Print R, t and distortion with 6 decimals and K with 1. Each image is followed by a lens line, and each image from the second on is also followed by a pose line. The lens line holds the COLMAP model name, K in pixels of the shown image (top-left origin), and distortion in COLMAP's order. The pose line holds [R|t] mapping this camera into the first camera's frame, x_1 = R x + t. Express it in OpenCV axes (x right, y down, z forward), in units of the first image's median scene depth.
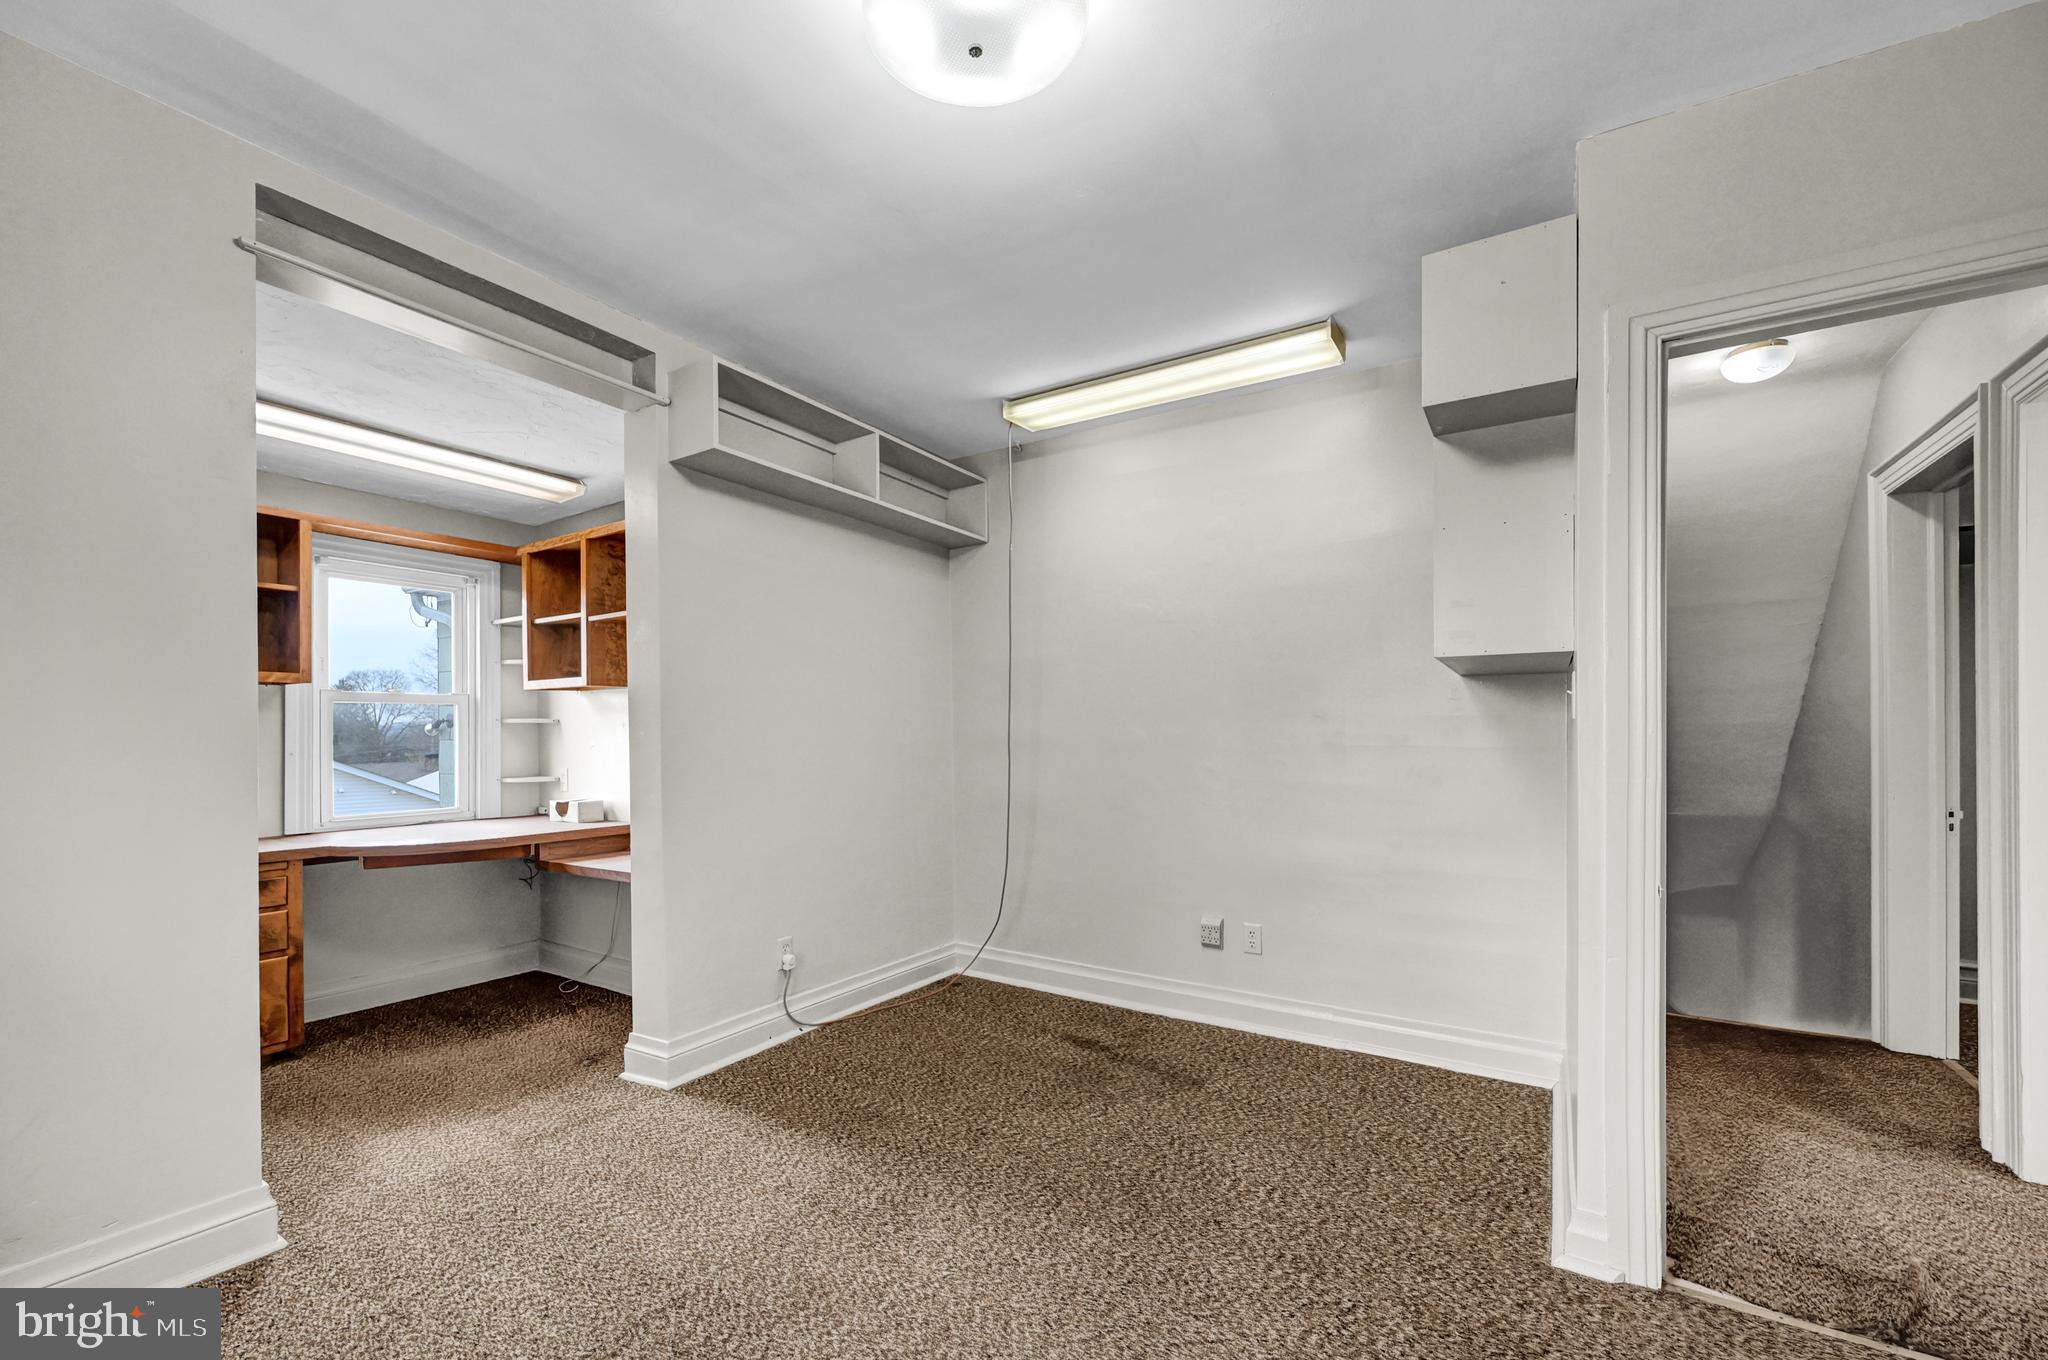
lens RADIAL K [[848.2, 0, 1013.3], [0, 848.2, 746.6], [0, 0, 1]] dist [-0.002824, -0.000365]
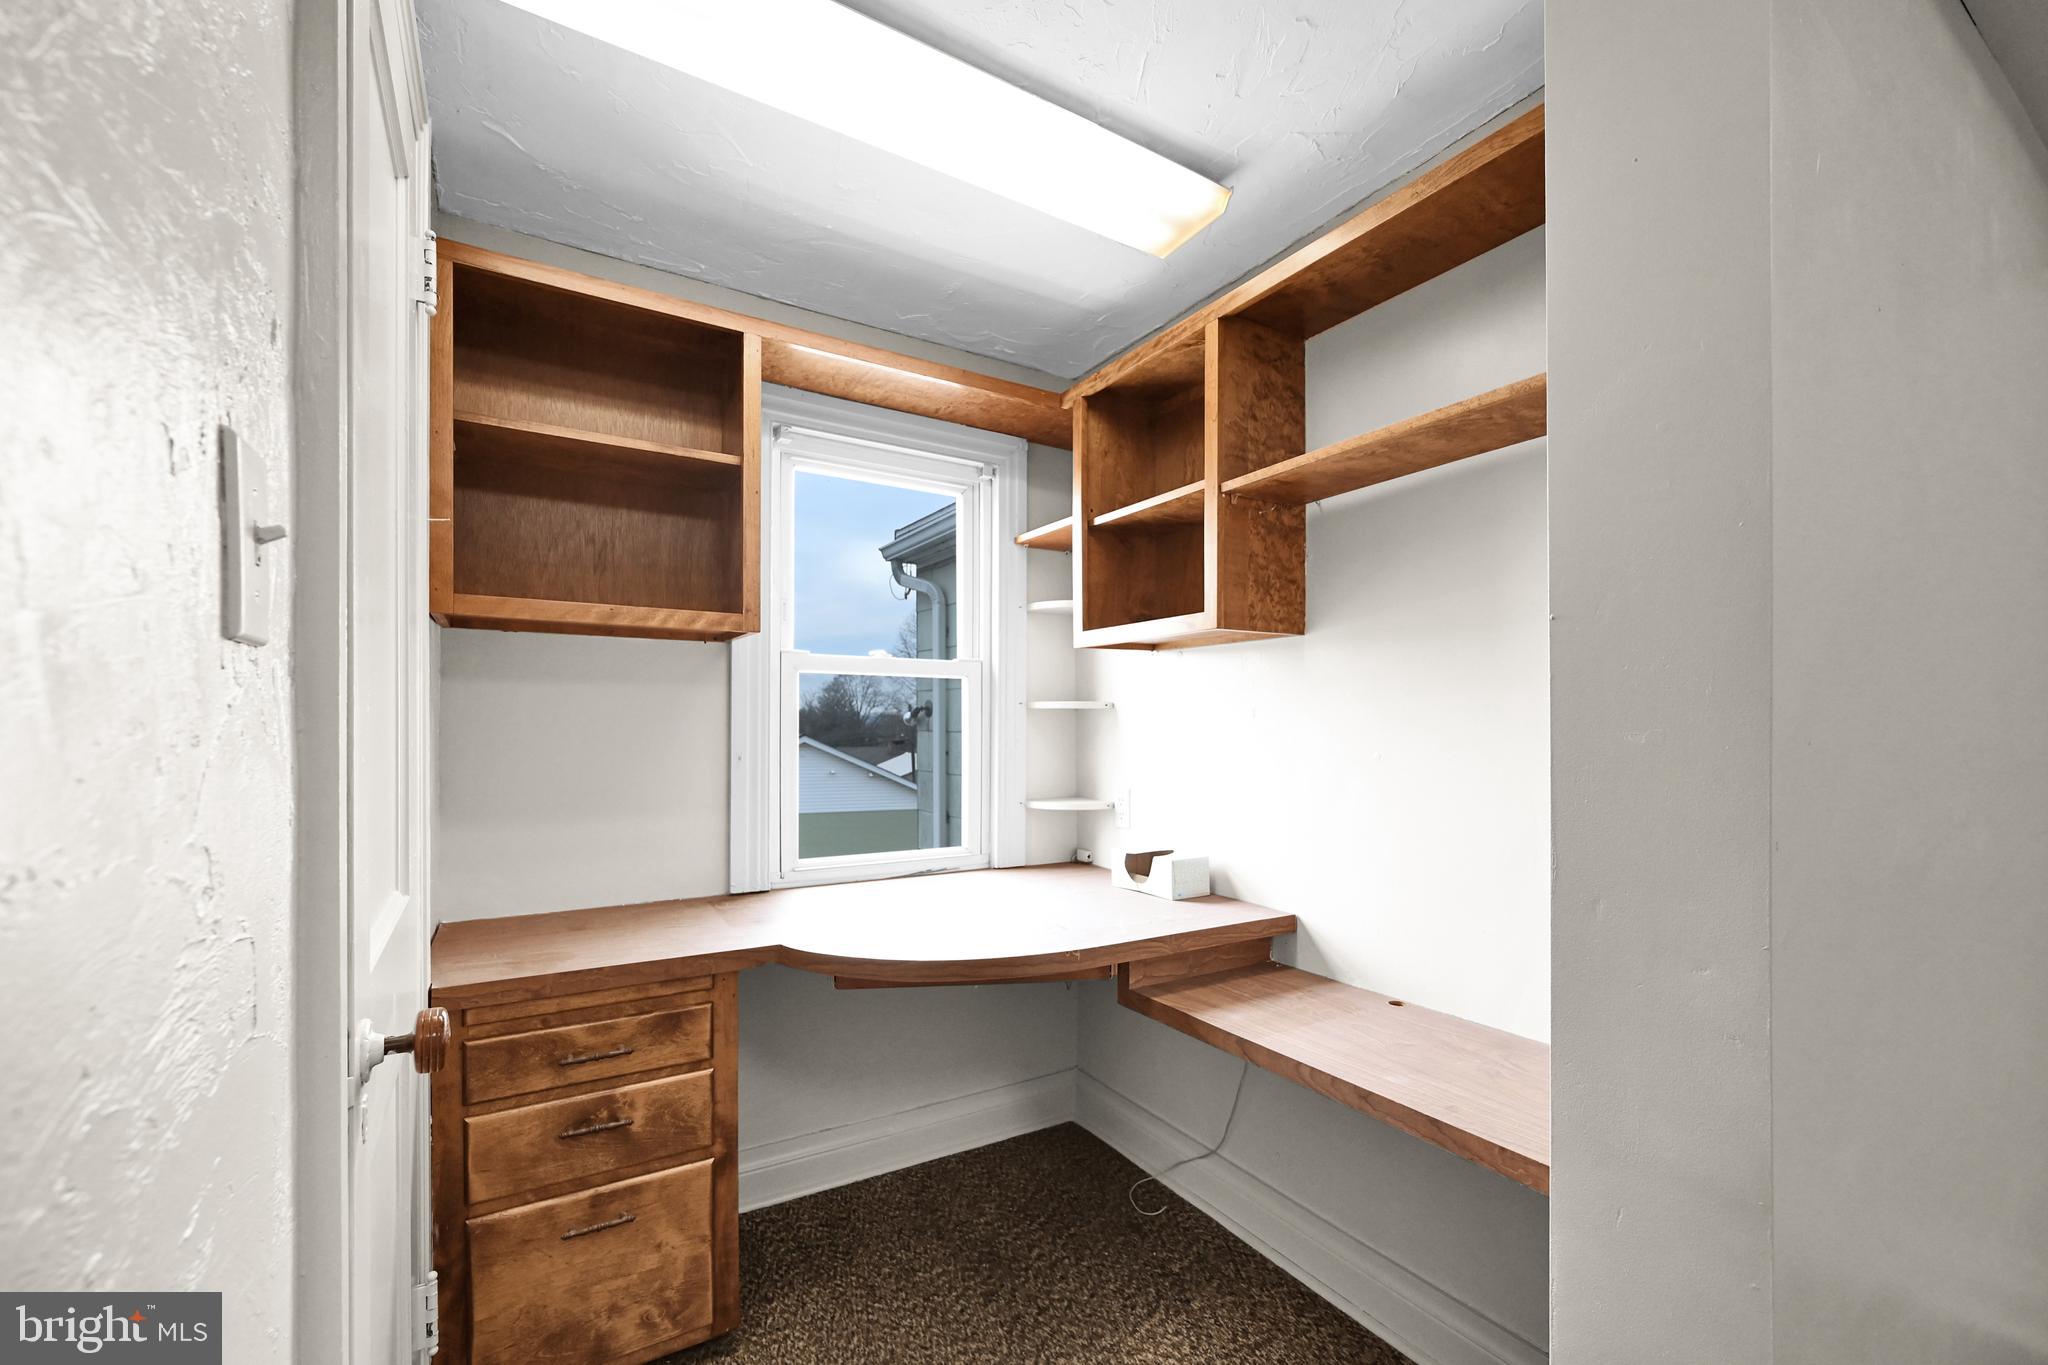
lens RADIAL K [[848.2, 0, 1013.3], [0, 848.2, 749.1], [0, 0, 1]] dist [-0.002824, -0.000365]
pose [[0.894388, 0.018268, -0.446919, -0.364010], [-0.011292, 0.999769, 0.018269, -0.010835], [0.447150, -0.011293, 0.894388, 0.485245]]
